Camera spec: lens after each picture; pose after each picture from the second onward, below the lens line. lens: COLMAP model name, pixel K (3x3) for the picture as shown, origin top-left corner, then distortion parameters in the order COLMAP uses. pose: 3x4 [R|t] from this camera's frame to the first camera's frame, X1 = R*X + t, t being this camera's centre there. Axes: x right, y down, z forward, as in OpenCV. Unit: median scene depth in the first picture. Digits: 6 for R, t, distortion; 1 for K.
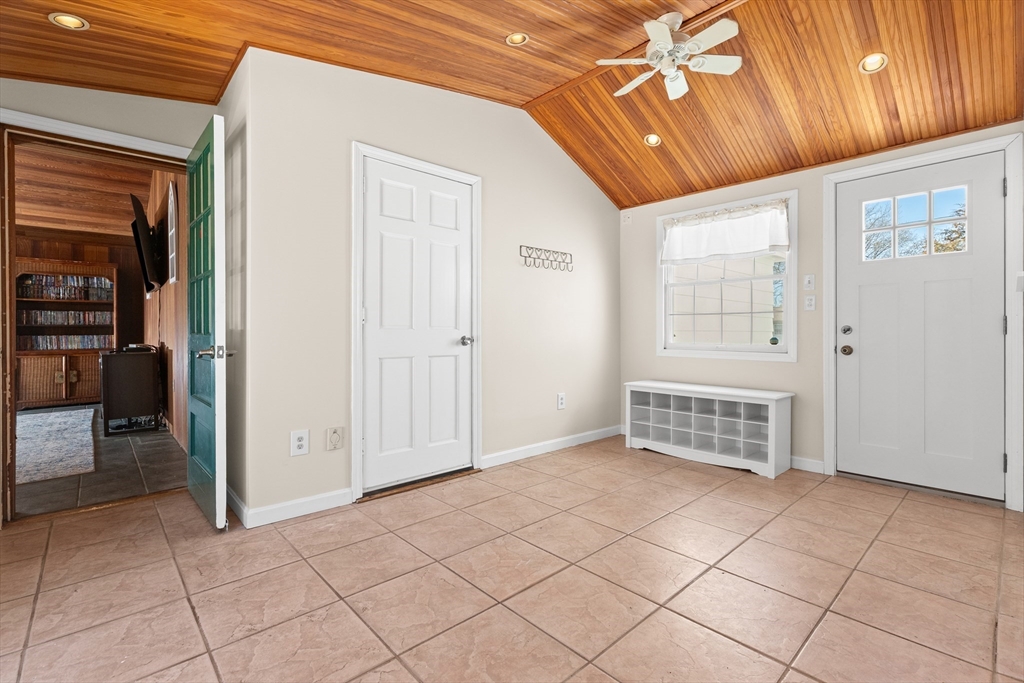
lens RADIAL K [[457.3, 0, 512.0], [0, 457.3, 341.5], [0, 0, 1]] dist [0.005492, 0.000118]
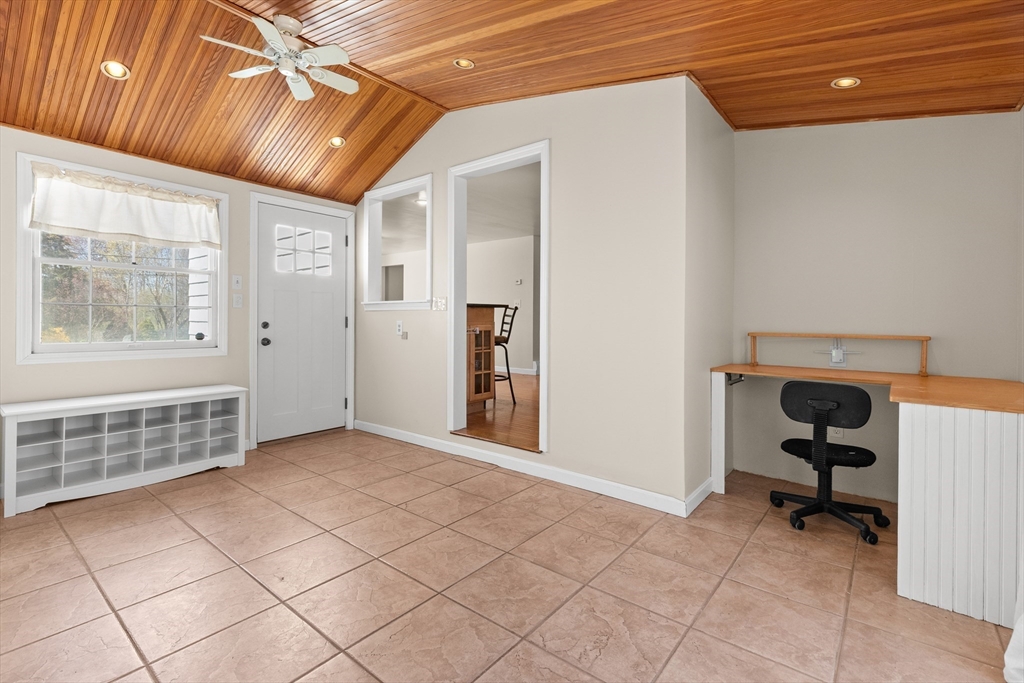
lens RADIAL K [[474.1, 0, 514.5], [0, 474.1, 329.9], [0, 0, 1]] dist [0.004338, 0.000631]
pose [[-0.154351, -0.025049, 0.987699, -0.607303], [0.011643, 0.999563, 0.027170, -0.038267], [-0.987947, 0.015694, -0.153992, 0.530338]]
